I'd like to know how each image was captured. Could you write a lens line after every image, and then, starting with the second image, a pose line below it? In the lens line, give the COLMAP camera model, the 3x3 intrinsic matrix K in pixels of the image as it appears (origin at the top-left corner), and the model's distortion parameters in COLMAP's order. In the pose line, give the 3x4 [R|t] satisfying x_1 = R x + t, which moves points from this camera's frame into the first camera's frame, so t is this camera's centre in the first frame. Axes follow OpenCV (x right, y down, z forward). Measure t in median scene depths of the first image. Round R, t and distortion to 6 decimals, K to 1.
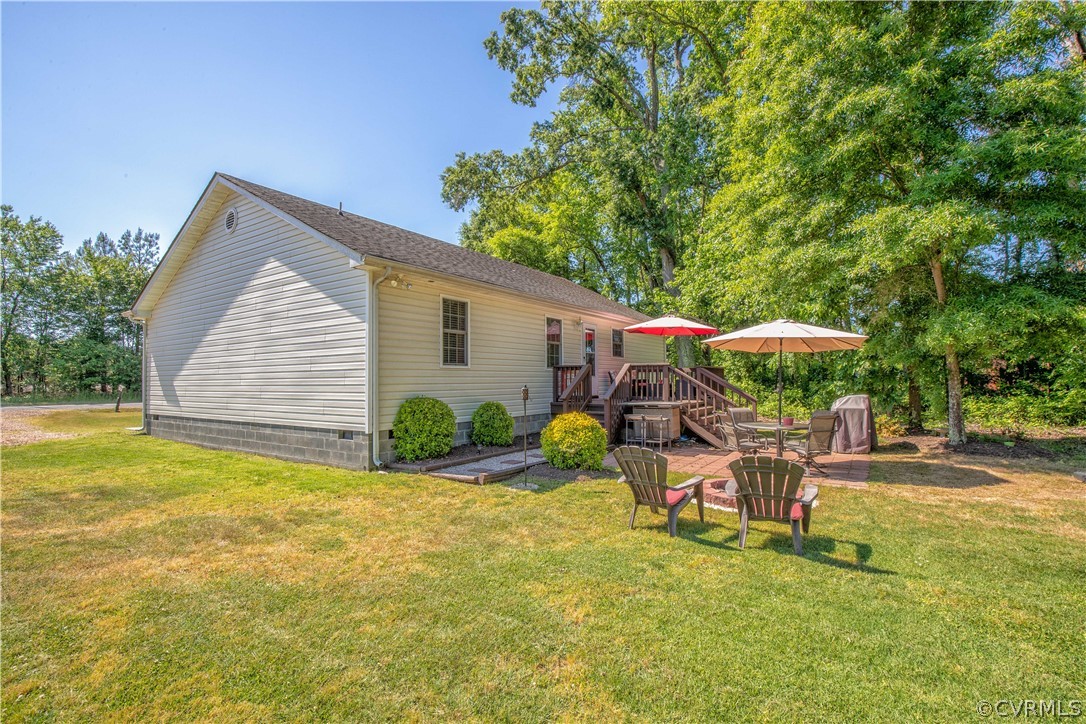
lens RADIAL K [[501.3, 0, 543.6], [0, 501.3, 365.4], [0, 0, 1]] dist [-0.023422, -0.000432]
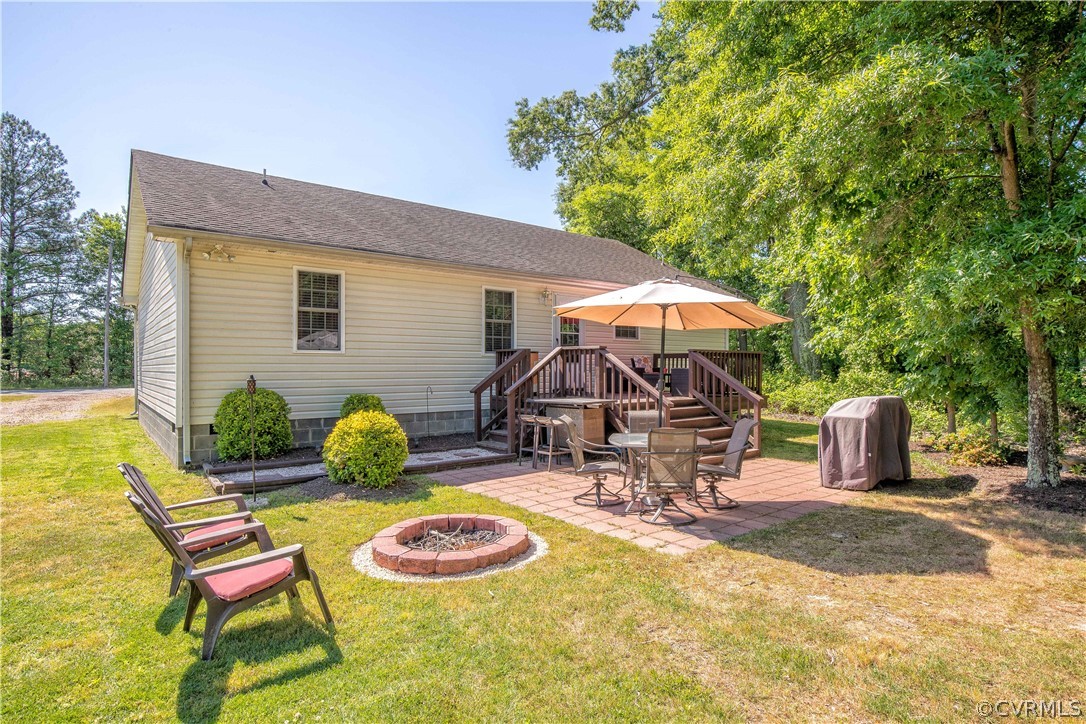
lens RADIAL K [[574.0, 0, 542.4], [0, 574.0, 364.1], [0, 0, 1]] dist [-0.016794, 0.000436]
pose [[0.951314, 0.005109, -0.308182, 0.415618], [0.002824, 0.999676, 0.025292, 0.000322], [0.308211, -0.024931, 0.950991, 0.173340]]
